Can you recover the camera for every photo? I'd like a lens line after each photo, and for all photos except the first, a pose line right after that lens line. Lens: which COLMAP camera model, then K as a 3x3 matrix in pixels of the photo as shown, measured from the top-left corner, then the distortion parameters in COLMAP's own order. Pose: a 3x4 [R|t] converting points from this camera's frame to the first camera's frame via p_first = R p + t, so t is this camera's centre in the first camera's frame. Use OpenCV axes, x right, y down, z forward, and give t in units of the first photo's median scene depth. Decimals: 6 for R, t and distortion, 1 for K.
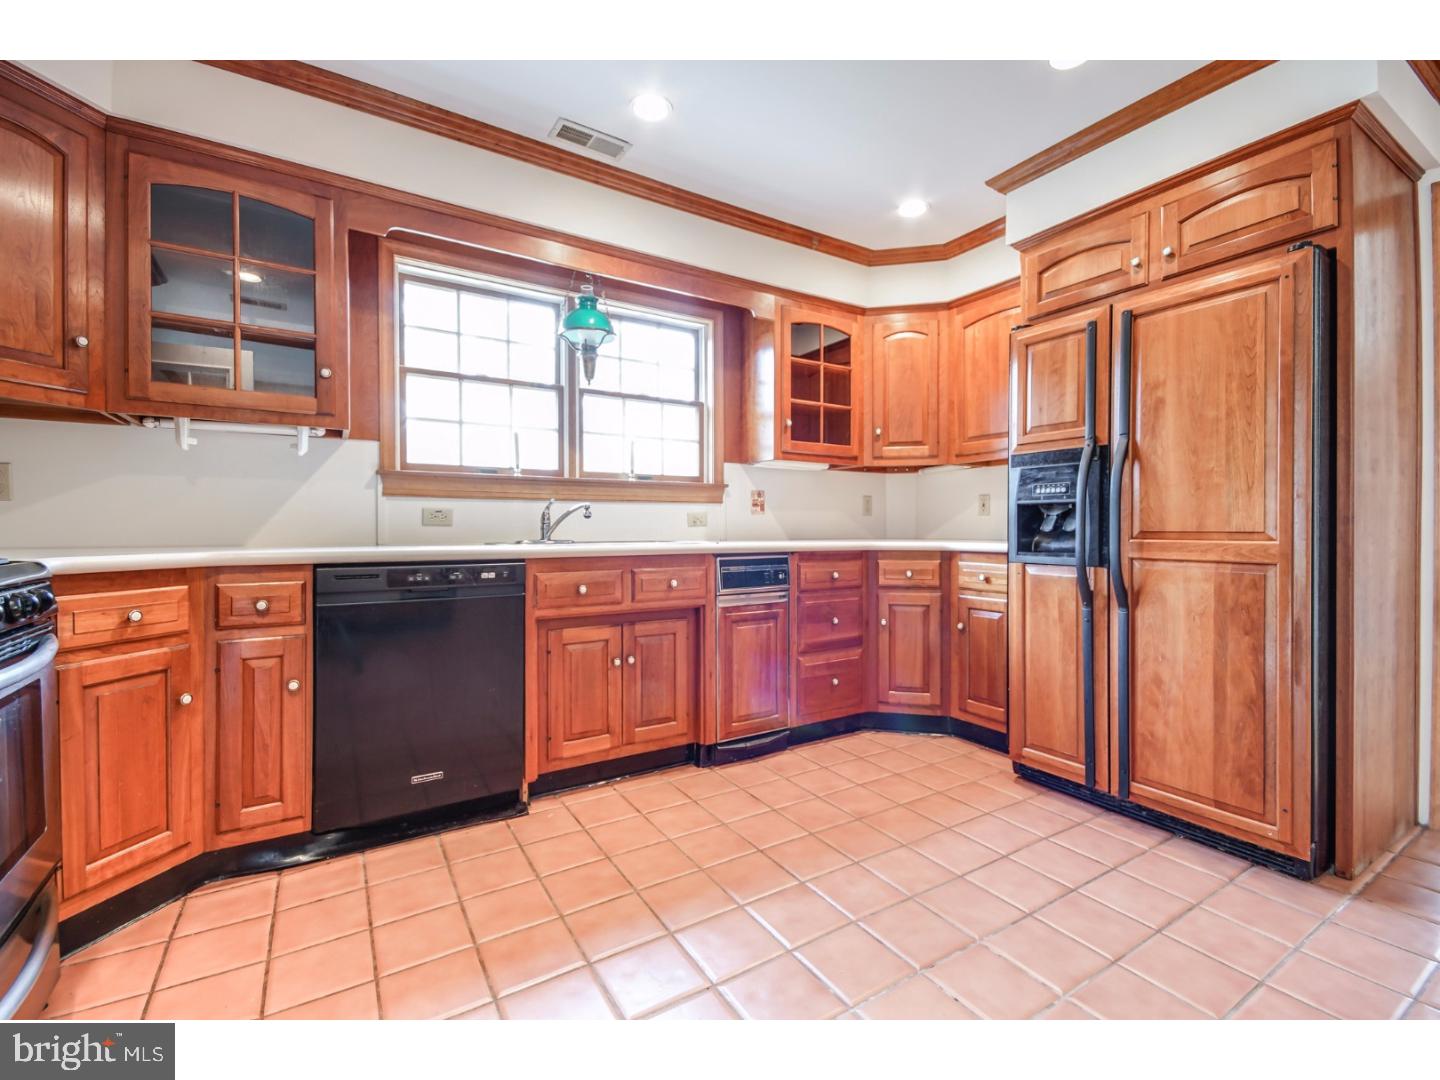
lens RADIAL K [[646.9, 0, 746.9], [0, 646.9, 538.5], [0, 0, 1]] dist [0.000830, 0.000221]
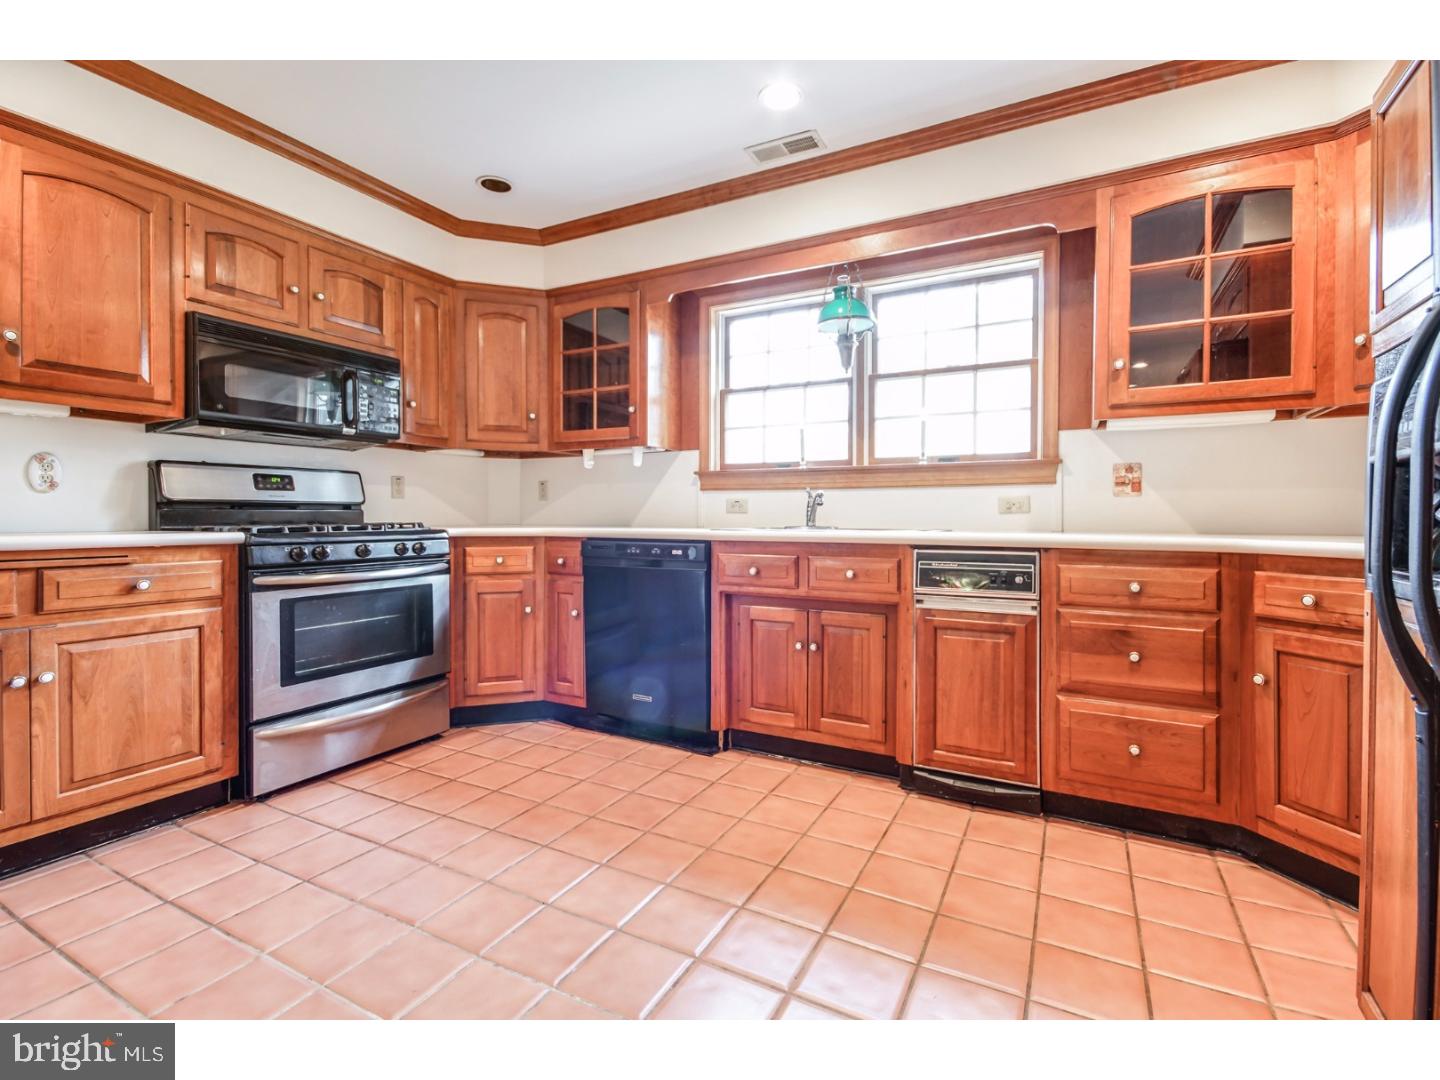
lens RADIAL K [[636.2, 0, 706.1], [0, 636.2, 527.2], [0, 0, 1]] dist [0.003919, 0.000286]
pose [[0.487392, 0.016875, -0.873020, 0.552890], [-0.017145, 0.999805, 0.009754, -0.003574], [0.873015, 0.010214, 0.487587, 0.347141]]
